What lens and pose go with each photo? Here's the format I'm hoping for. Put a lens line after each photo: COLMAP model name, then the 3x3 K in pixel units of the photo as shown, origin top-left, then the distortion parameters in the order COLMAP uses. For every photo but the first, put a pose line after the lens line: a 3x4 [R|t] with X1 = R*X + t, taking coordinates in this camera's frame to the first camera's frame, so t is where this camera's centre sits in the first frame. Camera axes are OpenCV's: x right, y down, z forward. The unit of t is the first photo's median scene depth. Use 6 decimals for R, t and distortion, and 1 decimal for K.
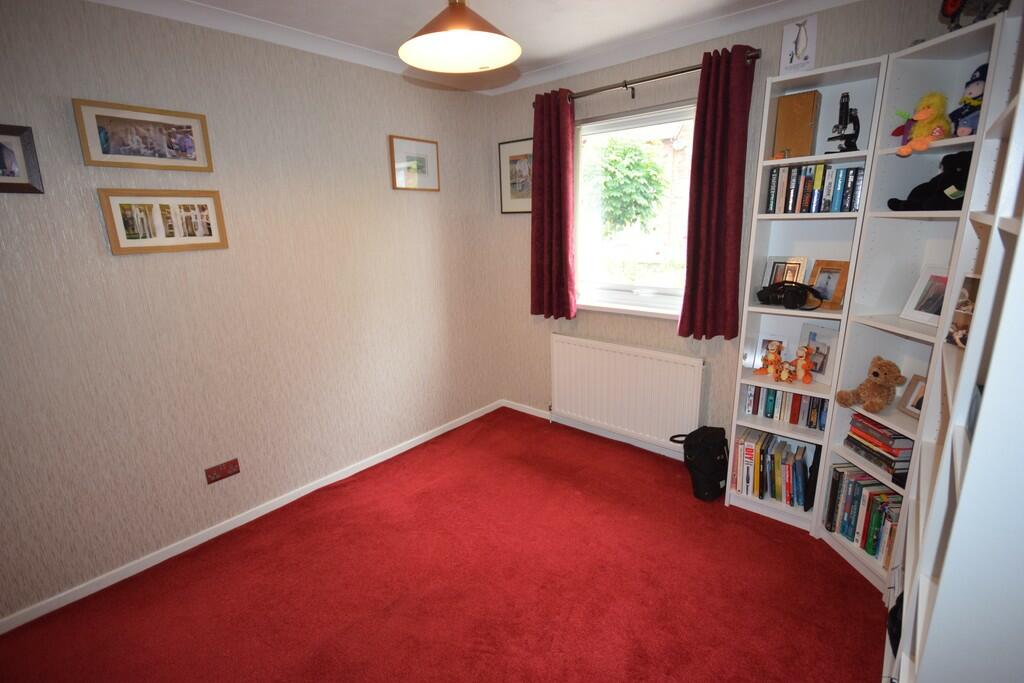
lens RADIAL K [[472.6, 0, 512.0], [0, 472.6, 341.5], [0, 0, 1]] dist [0.002135, -0.000480]
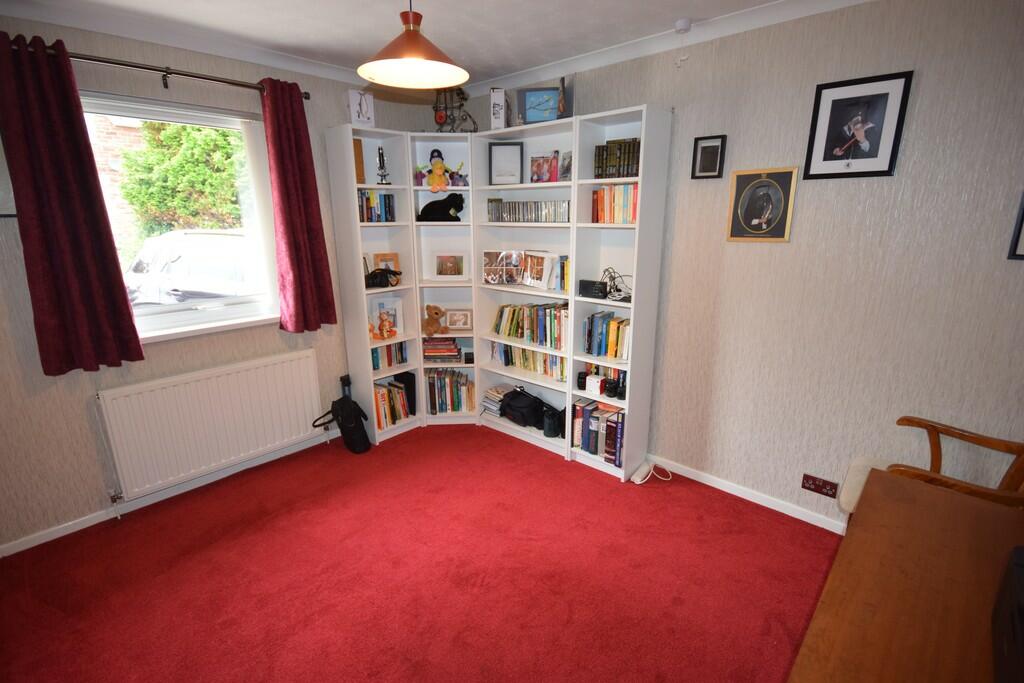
lens RADIAL K [[466.8, 0, 512.0], [0, 466.8, 341.5], [0, 0, 1]] dist [-0.000102, -0.000099]
pose [[0.038535, -0.233258, 0.971651, -0.781567], [0.257644, 0.941815, 0.215878, -0.113438], [-0.965471, 0.242022, 0.096390, 0.487606]]
